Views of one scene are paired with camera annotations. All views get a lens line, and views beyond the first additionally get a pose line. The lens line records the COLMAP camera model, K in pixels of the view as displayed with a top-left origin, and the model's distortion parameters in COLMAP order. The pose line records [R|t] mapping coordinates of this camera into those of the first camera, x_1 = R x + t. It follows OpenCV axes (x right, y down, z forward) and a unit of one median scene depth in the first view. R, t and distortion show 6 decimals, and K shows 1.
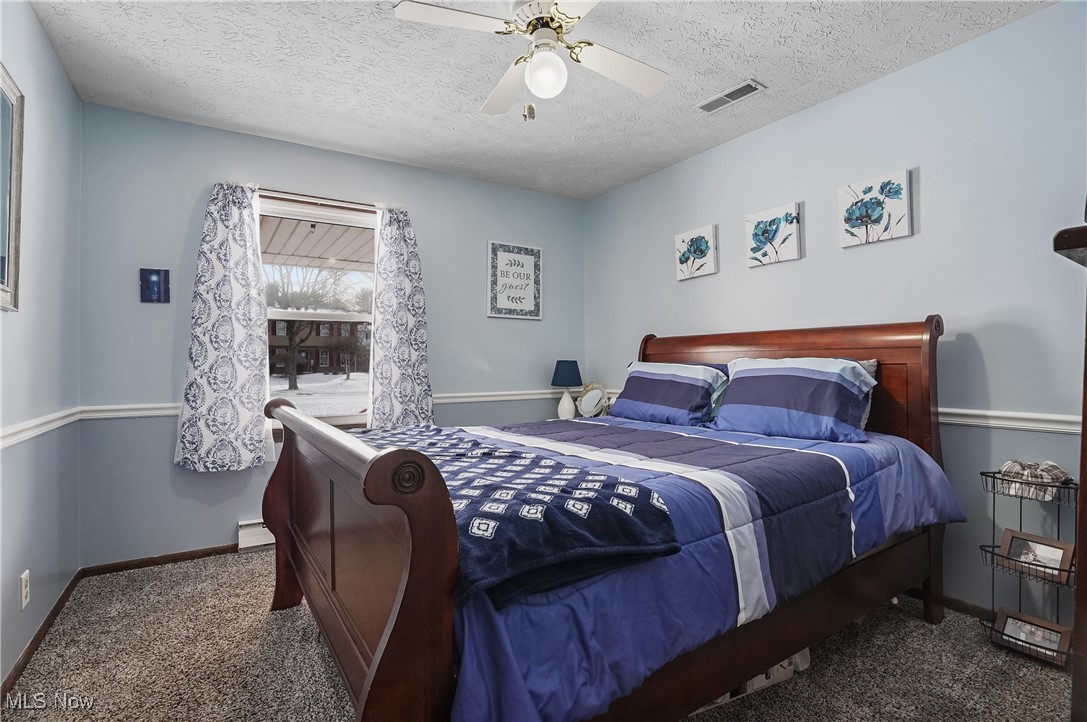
lens RADIAL K [[506.7, 0, 540.9], [0, 506.7, 360.3], [0, 0, 1]] dist [-0.038511, 0.002662]
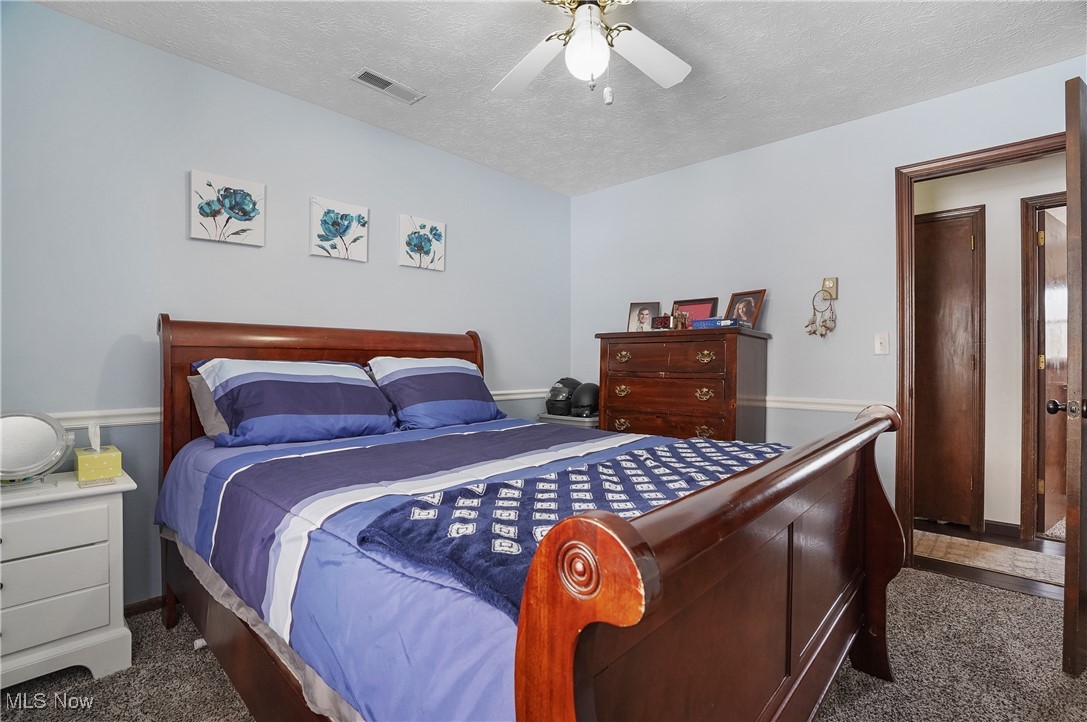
lens RADIAL K [[506.7, 0, 541.3], [0, 506.7, 359.0], [0, 0, 1]] dist [-0.038511, 0.002662]
pose [[-0.239341, 0.008623, 0.970897, -0.572982], [-0.001569, 0.999956, -0.009268, 0.007880], [-0.970934, -0.003742, -0.239317, 0.865892]]
